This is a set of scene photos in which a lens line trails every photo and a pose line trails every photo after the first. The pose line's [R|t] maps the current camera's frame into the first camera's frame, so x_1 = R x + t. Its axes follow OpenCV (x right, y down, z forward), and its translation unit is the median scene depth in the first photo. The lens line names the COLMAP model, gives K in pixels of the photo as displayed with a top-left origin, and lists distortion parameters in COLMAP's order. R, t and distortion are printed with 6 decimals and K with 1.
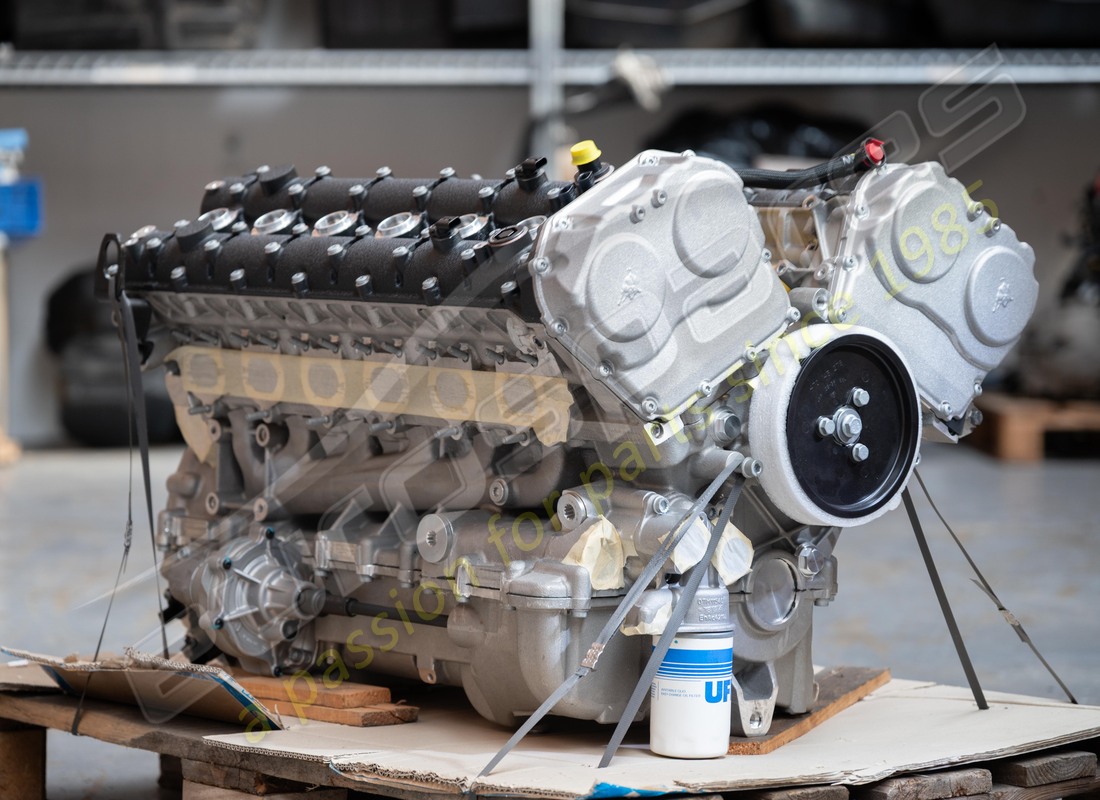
lens RADIAL K [[3766.7, 0, 550.0], [0, 3766.7, 400.0], [0, 0, 1]] dist [-0.449182, 0.127058]
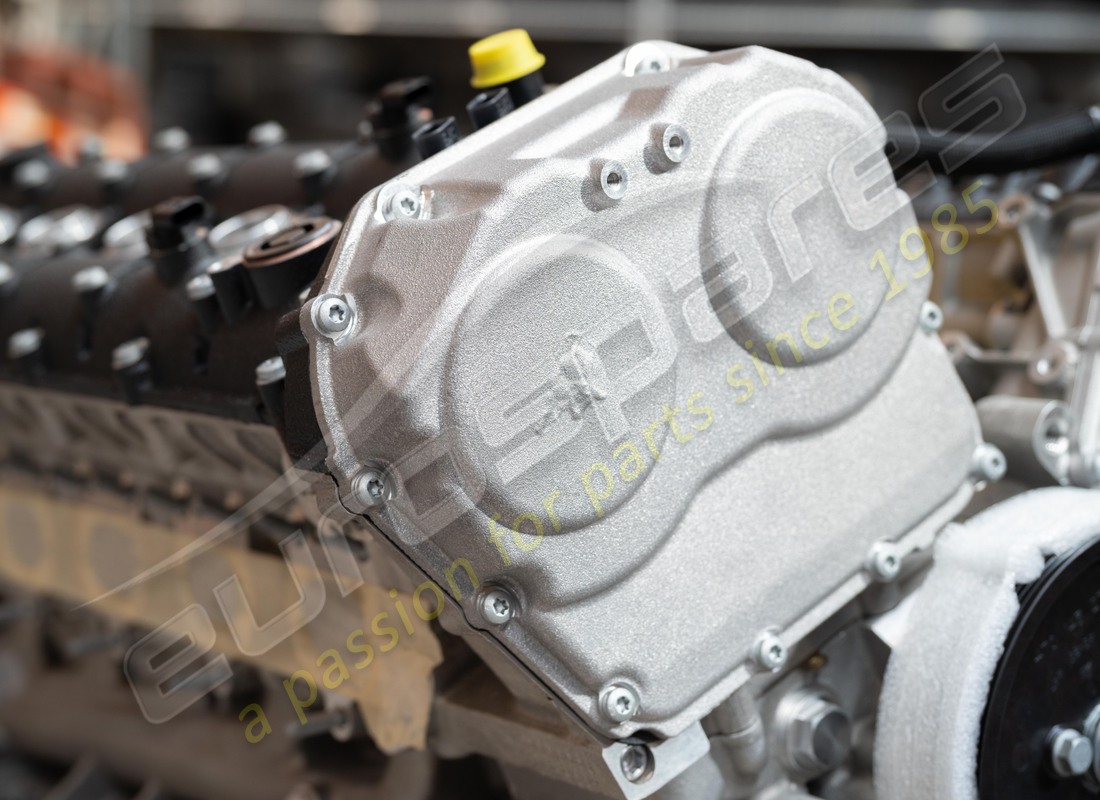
lens RADIAL K [[2202.7, 0, 550.0], [0, 2202.7, 400.0], [0, 0, 1]] dist [-0.010118, -0.054685]
pose [[0.997885, 0.041496, -0.050039, 0.028931], [-0.042181, 0.999029, -0.012713, -0.025059], [0.049463, 0.014796, 0.998666, 0.769858]]
